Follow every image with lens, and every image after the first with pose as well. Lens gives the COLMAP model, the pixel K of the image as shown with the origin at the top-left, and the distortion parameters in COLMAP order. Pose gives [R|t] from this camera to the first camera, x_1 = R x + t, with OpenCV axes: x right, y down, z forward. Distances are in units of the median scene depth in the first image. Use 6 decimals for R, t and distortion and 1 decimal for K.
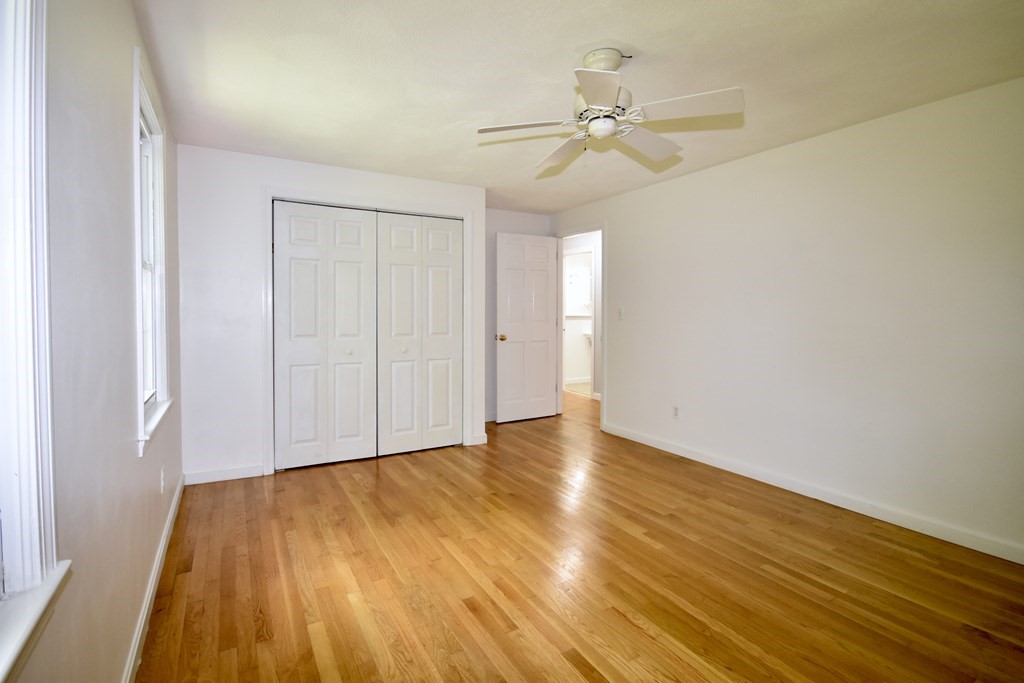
lens RADIAL K [[482.2, 0, 506.4], [0, 482.2, 328.2], [0, 0, 1]] dist [-0.000369, -0.000961]
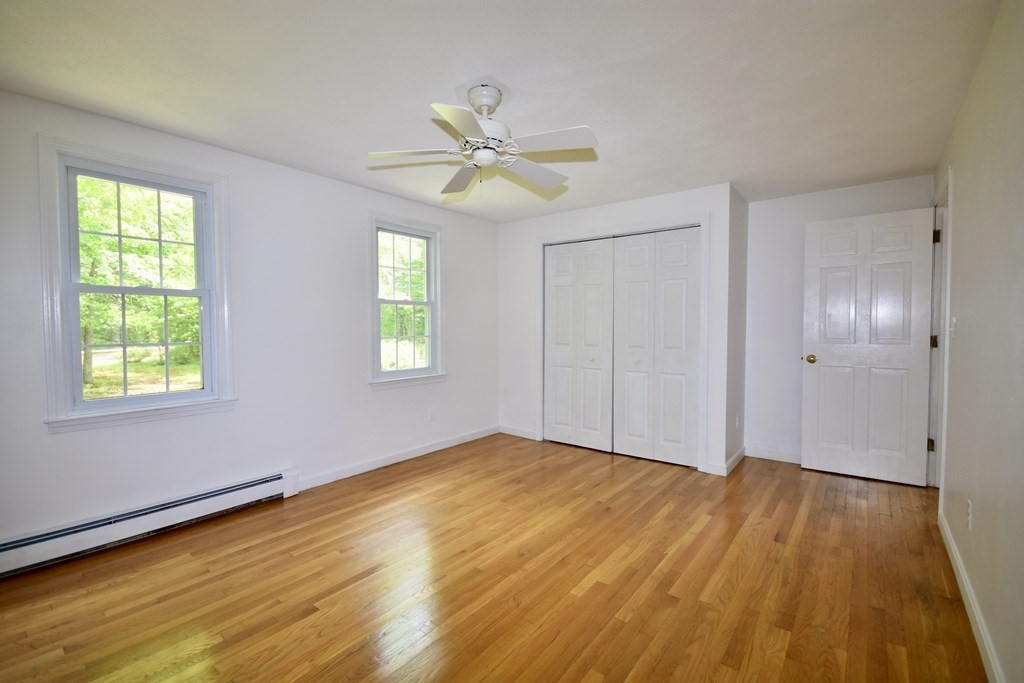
lens RADIAL K [[482.2, 0, 506.4], [0, 482.2, 328.2], [0, 0, 1]] dist [-0.000369, -0.000961]
pose [[0.346280, 0.004275, -0.938122, 0.917363], [-0.027784, 0.999598, -0.005700, -0.016726], [0.937720, 0.028039, 0.346259, 0.472487]]
